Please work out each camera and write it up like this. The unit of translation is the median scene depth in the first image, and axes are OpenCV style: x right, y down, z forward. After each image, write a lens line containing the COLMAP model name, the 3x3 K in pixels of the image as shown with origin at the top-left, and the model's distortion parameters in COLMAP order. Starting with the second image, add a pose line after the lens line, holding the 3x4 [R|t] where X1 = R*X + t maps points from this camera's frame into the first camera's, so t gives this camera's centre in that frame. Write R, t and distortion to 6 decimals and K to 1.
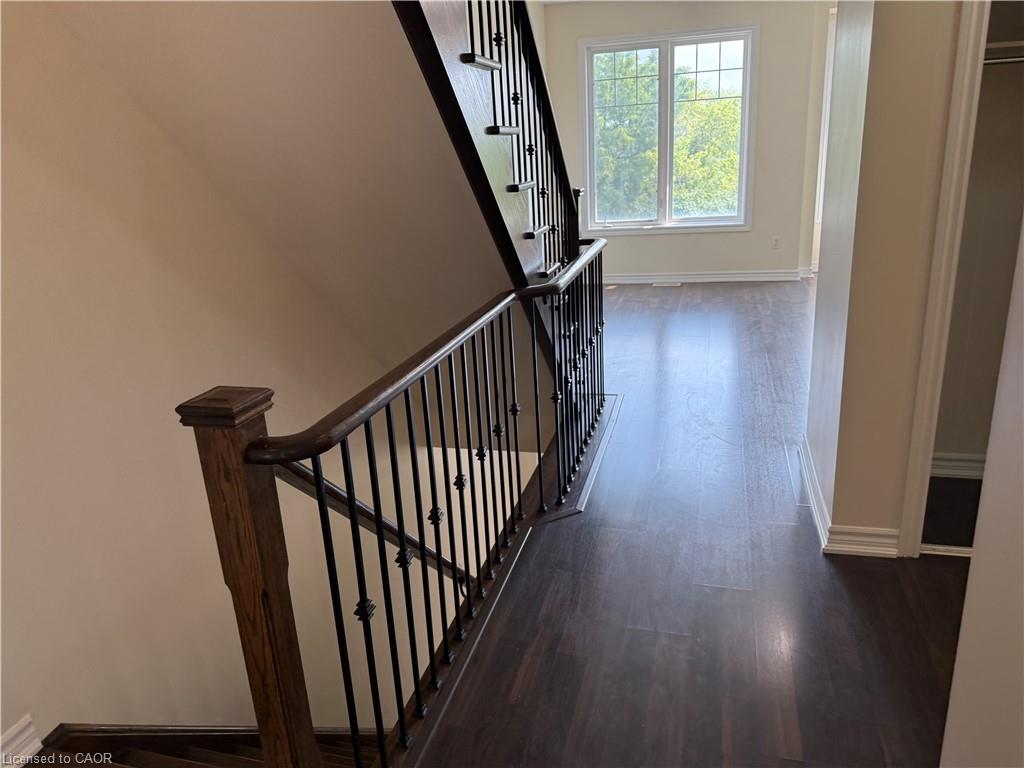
lens RADIAL K [[724.2, 0, 509.4], [0, 724.2, 382.0], [0, 0, 1]] dist [0.029213, -0.001179]
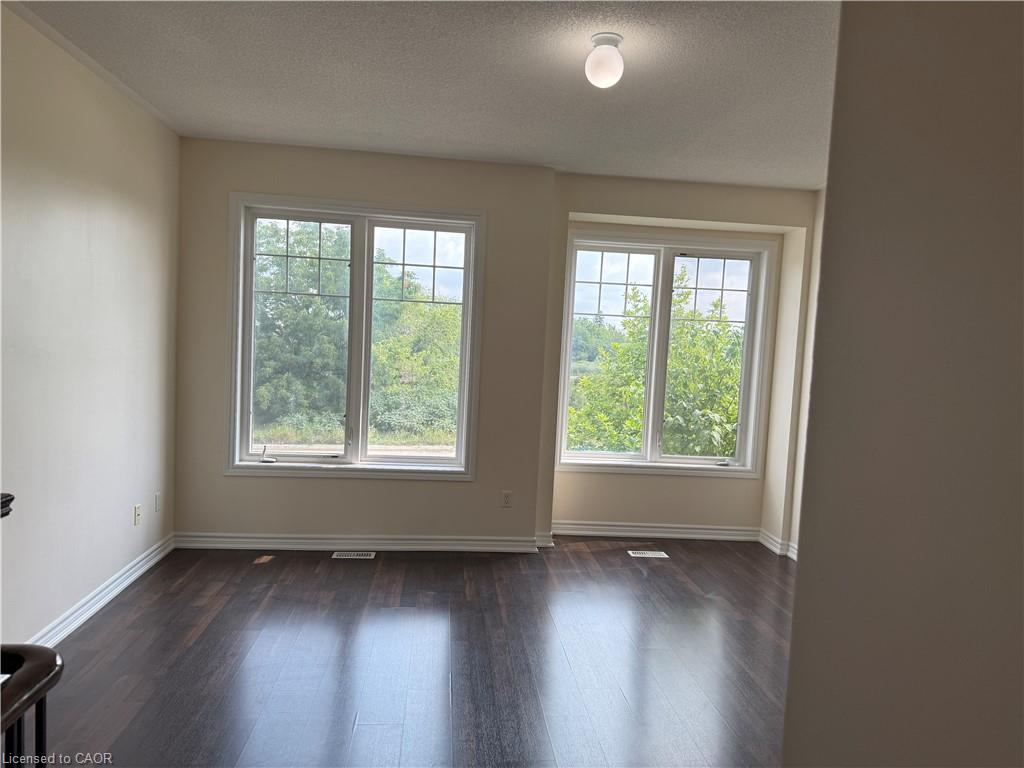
lens RADIAL K [[724.2, 0, 512.3], [0, 724.2, 386.2], [0, 0, 1]] dist [0.029213, -0.001179]
pose [[0.929001, 0.081756, 0.360932, 0.098976], [0.009234, 0.969868, -0.243457, -0.121006], [-0.369961, 0.229505, 0.900253, 0.313586]]
